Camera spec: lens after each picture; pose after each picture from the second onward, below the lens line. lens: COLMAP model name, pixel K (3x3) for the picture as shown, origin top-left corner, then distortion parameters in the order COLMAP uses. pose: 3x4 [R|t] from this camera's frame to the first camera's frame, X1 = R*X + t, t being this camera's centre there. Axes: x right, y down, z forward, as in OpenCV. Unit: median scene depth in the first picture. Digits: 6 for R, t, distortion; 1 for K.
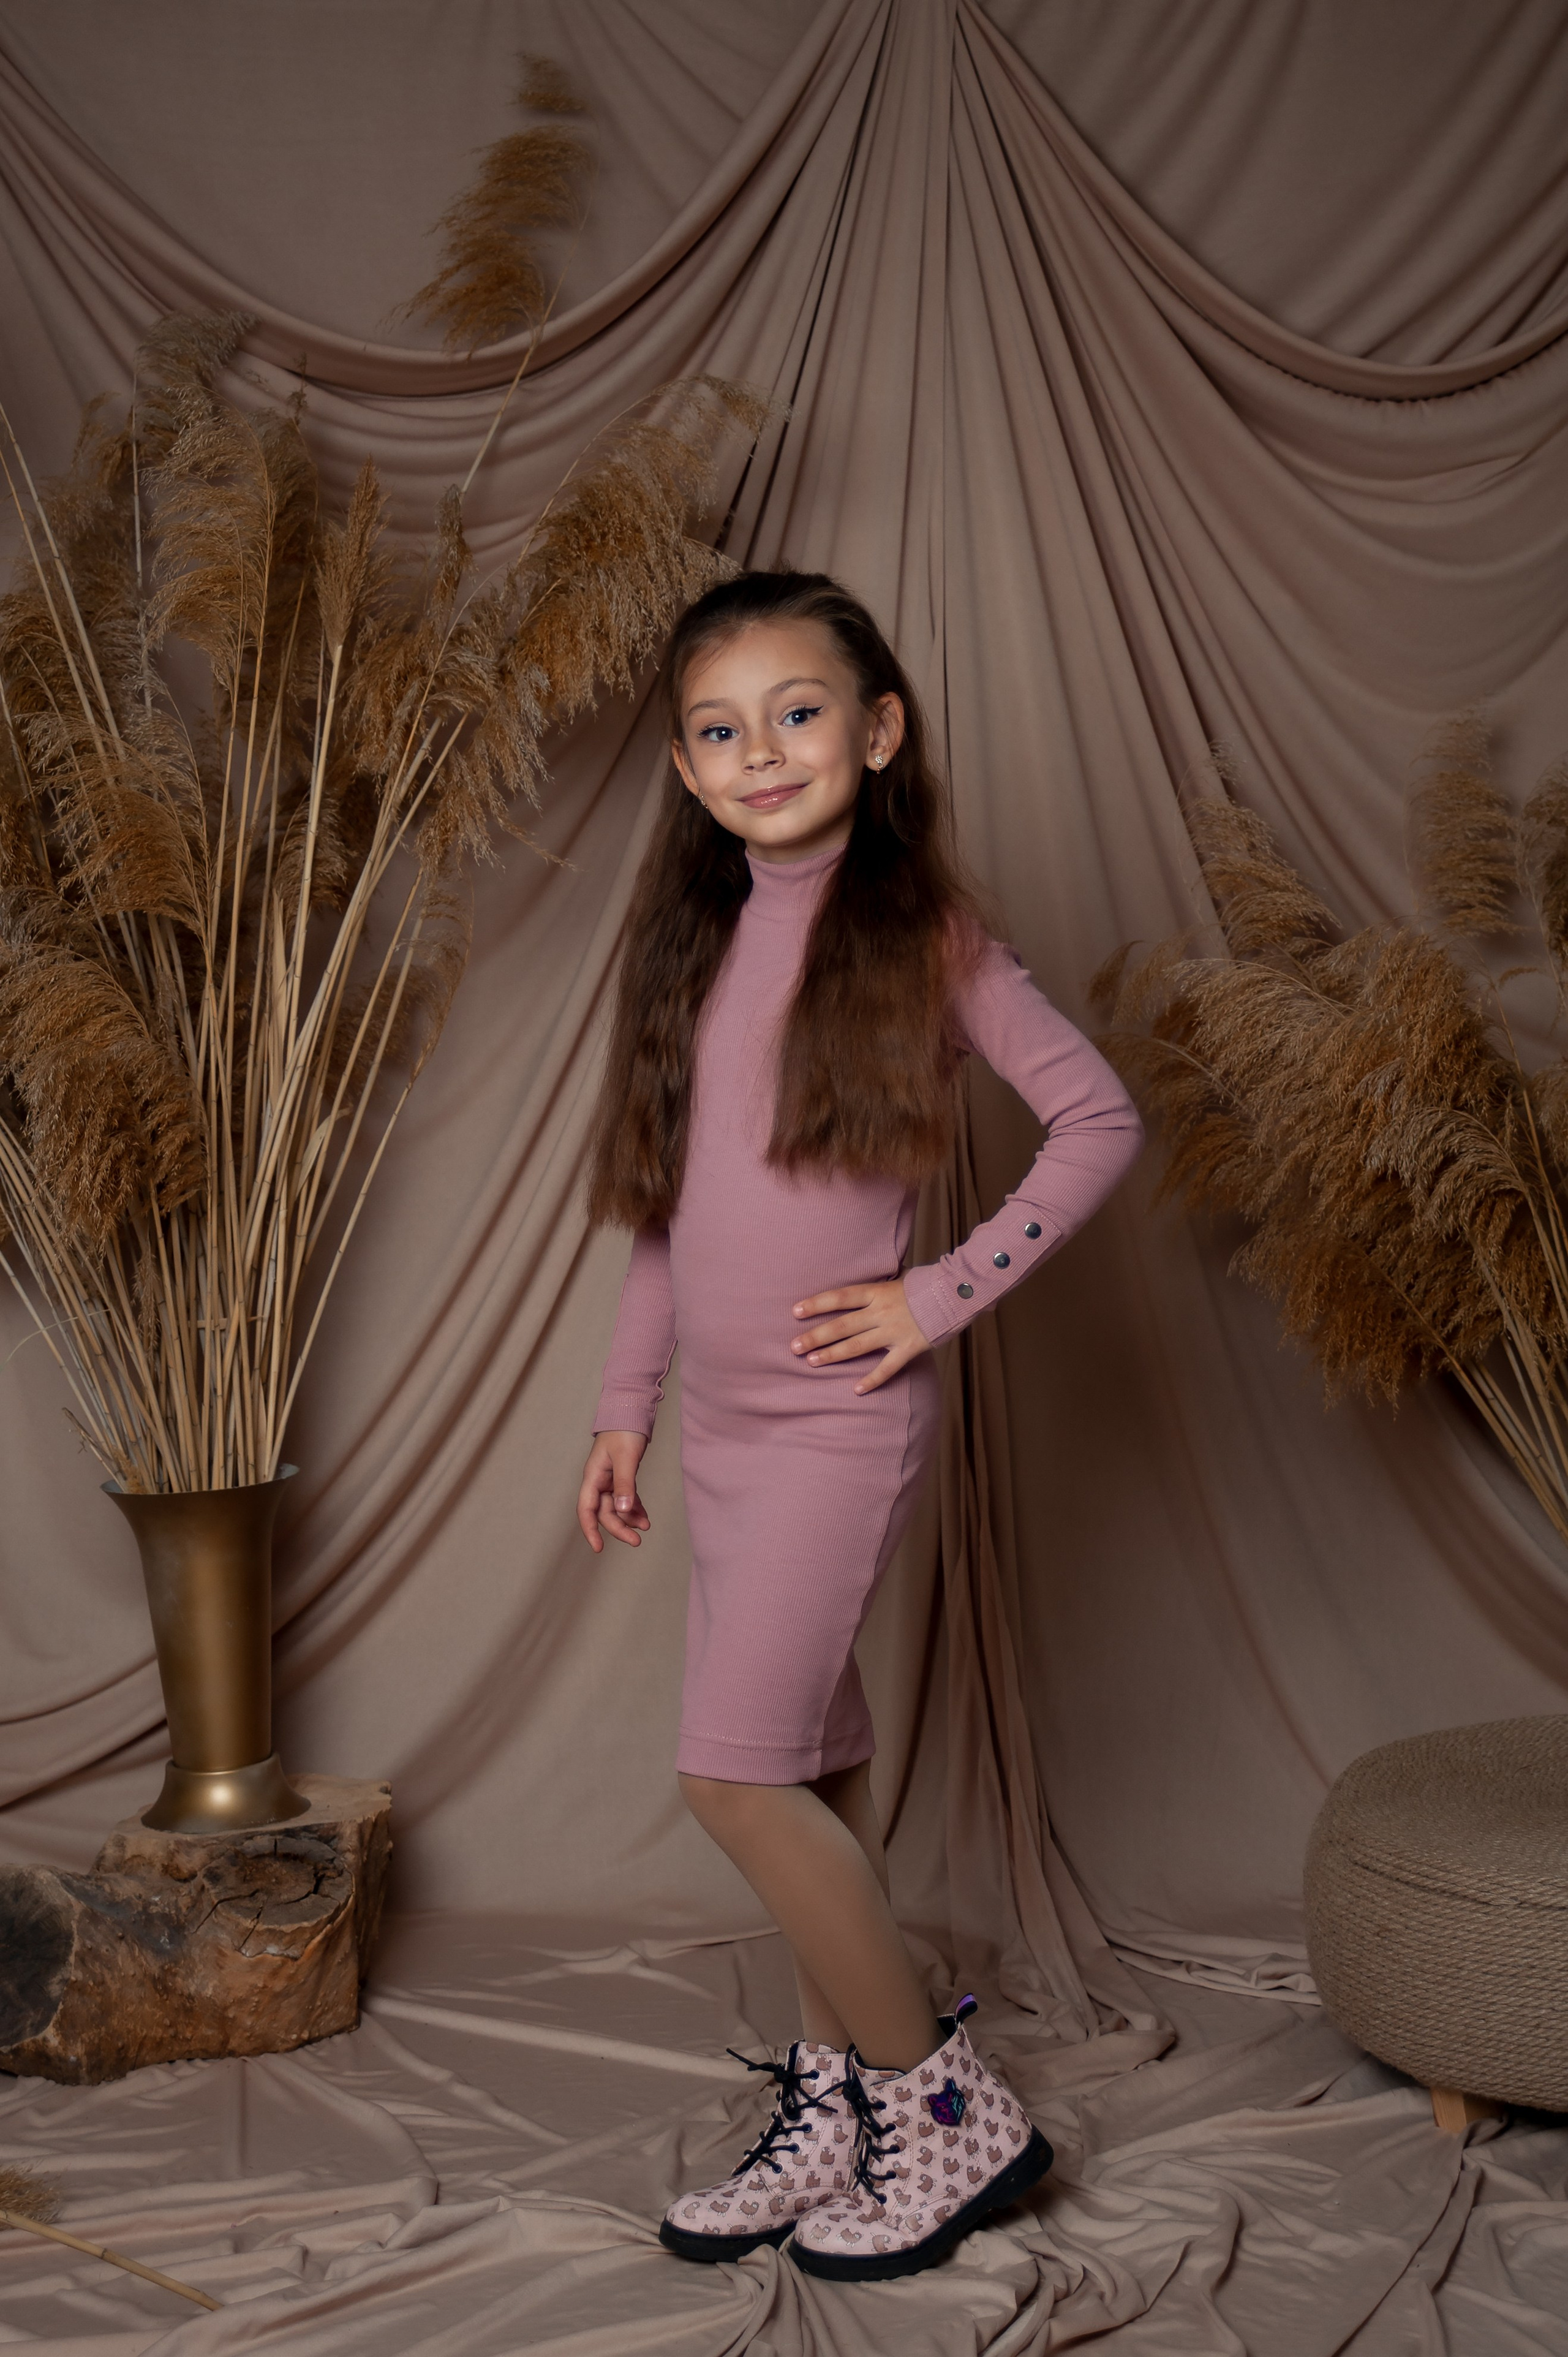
lens RADIAL K [[3581.0, 0, 782.9], [0, 3581.0, 1188.9], [0, 0, 1]] dist [-0.010797, 0.015065]
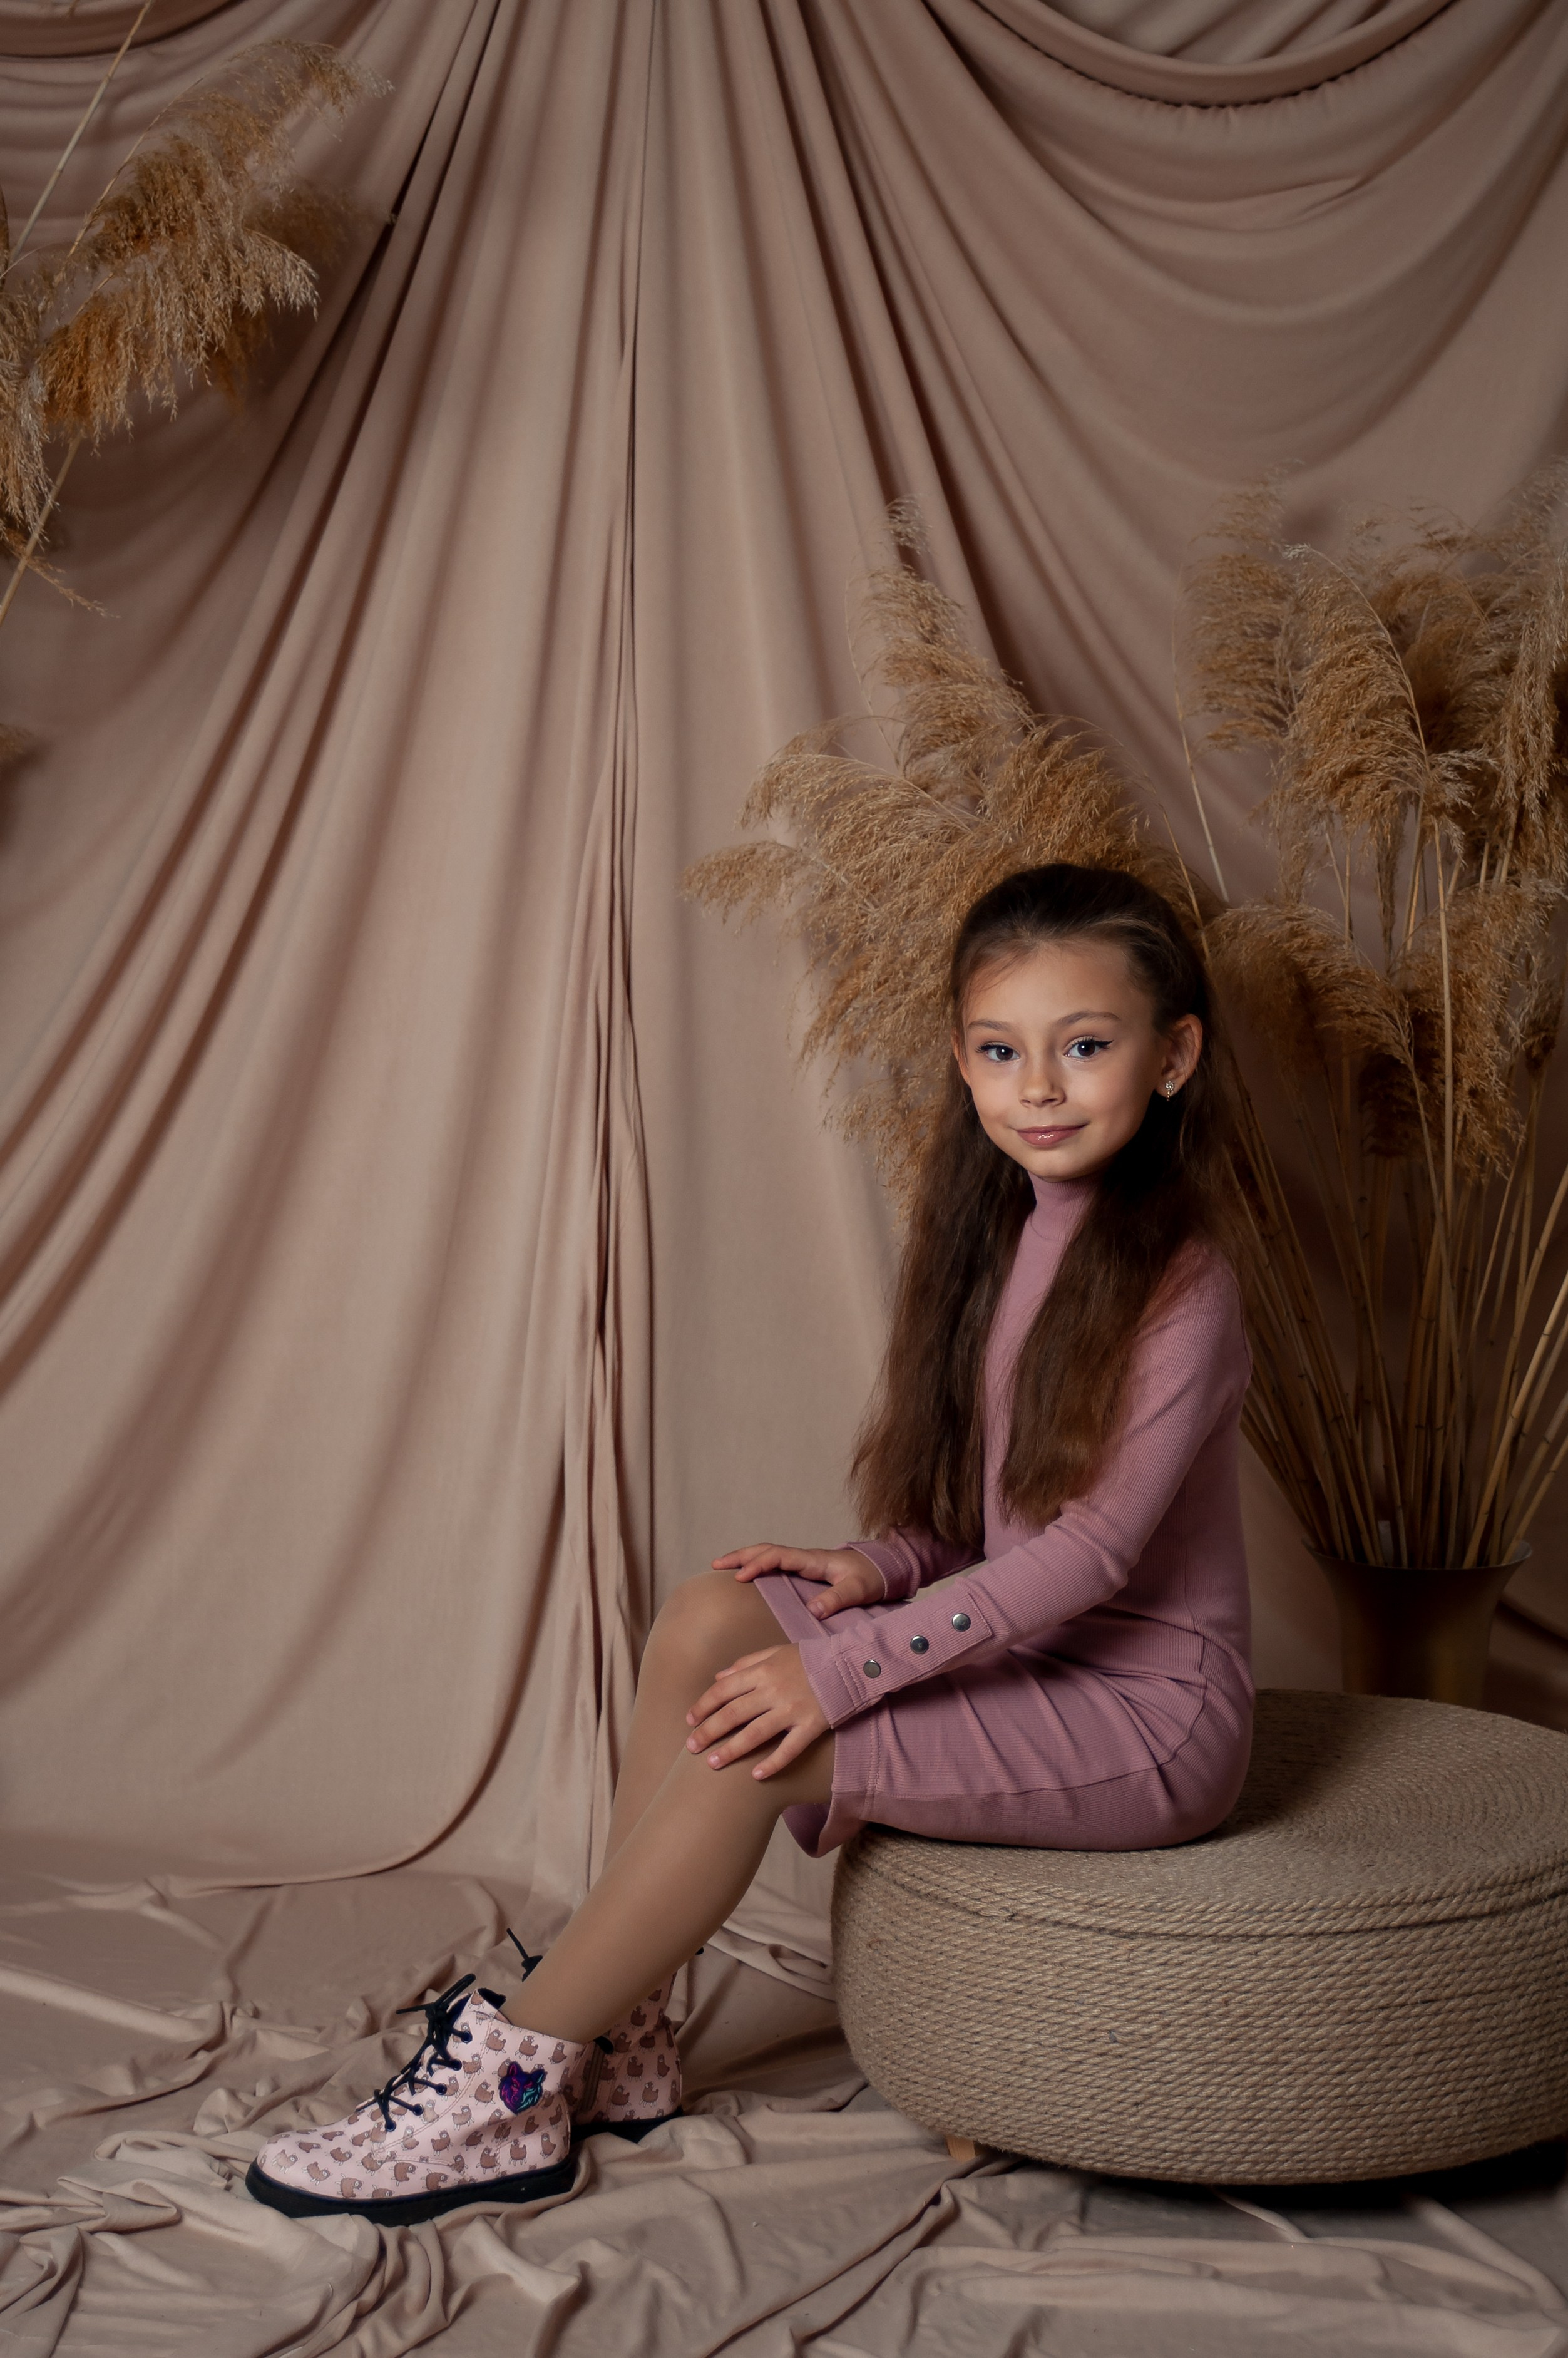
lens RADIAL K [[4220.9, 0, 781.9], [0, 4220.9, 1081.4], [0, 0, 1]] dist [0.020911, 0.063627]
pose [[0.994260, 0.057164, -0.090436, 0.196258], [-0.056630, 0.998359, 0.008466, 0.004201], [0.090771, -0.003296, 0.995866, 0.010352]]
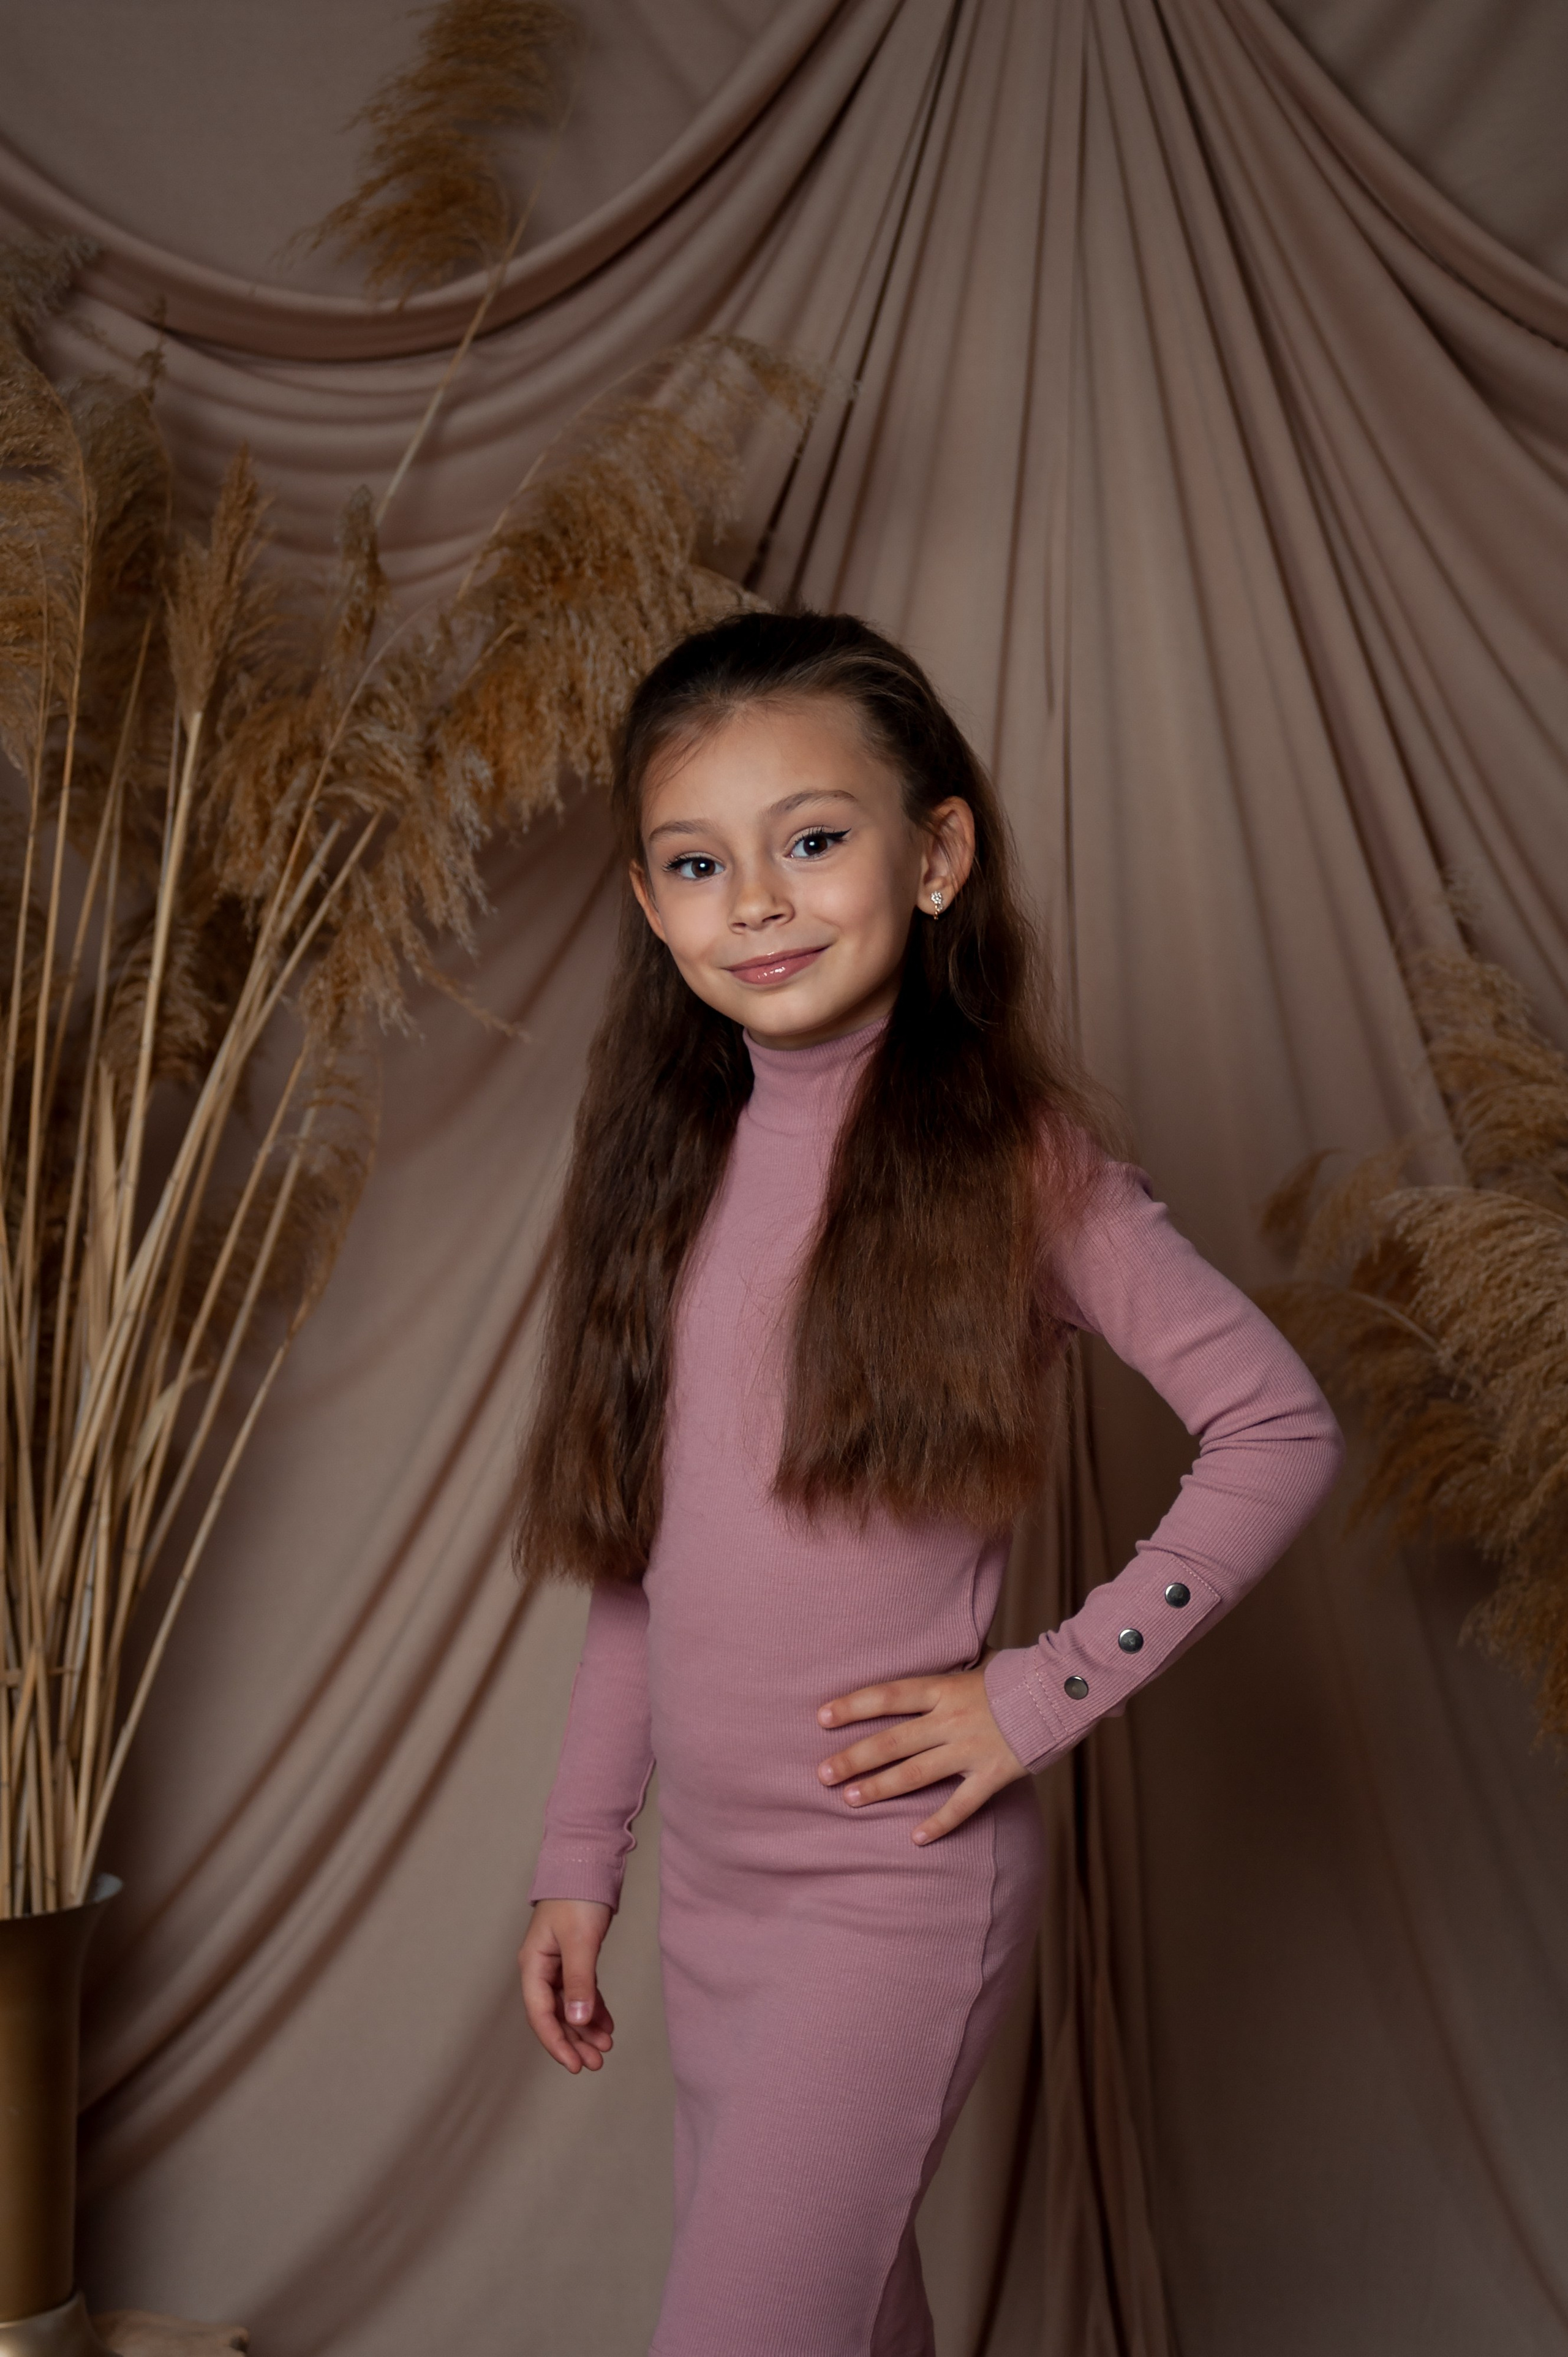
lens RADIAL K [[4346.9, 0, 794.3], [0, 4346.9, 1270.8], [0, 0, 1]] dist [0.057270, 0.056798]
pose [[0.999648, 0.018102, -0.019416, 0.010856], [-0.018498, 0.999620, -0.020454, -0.027297], [0.019038, 0.020806, 0.999602, 0.151996]]
